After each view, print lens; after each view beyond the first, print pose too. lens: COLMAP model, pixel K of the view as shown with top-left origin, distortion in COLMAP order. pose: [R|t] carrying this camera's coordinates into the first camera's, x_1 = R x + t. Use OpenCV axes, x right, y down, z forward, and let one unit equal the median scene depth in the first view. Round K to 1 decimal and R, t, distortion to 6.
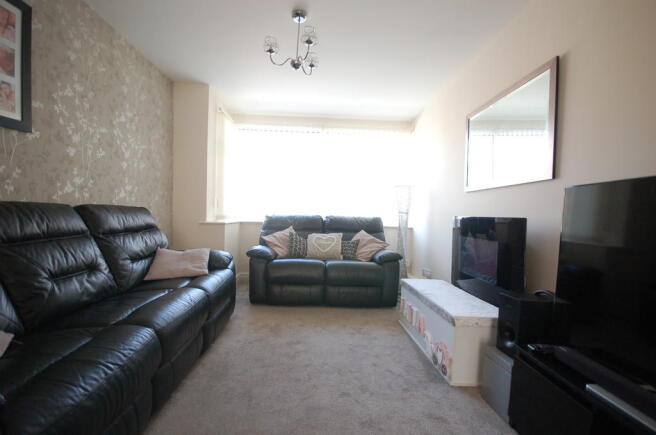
lens RADIAL K [[291.1, 0, 325.1], [0, 291.1, 225.7], [0, 0, 1]] dist [-0.001604, -0.000102]
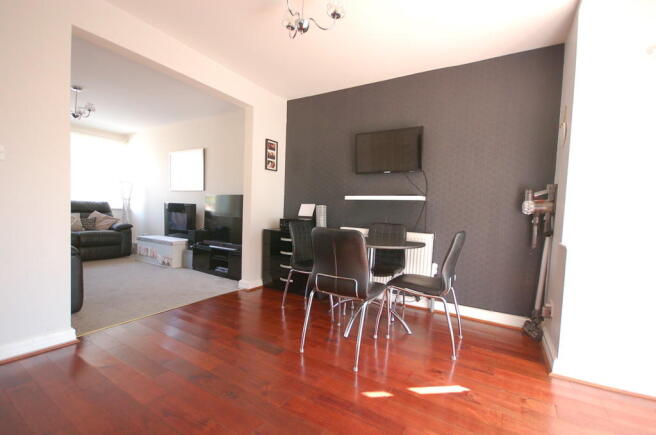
lens RADIAL K [[291.1, 0, 325.1], [0, 291.1, 225.7], [0, 0, 1]] dist [-0.001604, -0.000102]
pose [[0.544431, -0.050629, 0.837276, -0.611027], [0.003972, 0.998321, 0.057784, 0.014159], [-0.838796, -0.028133, 0.543718, -0.972343]]
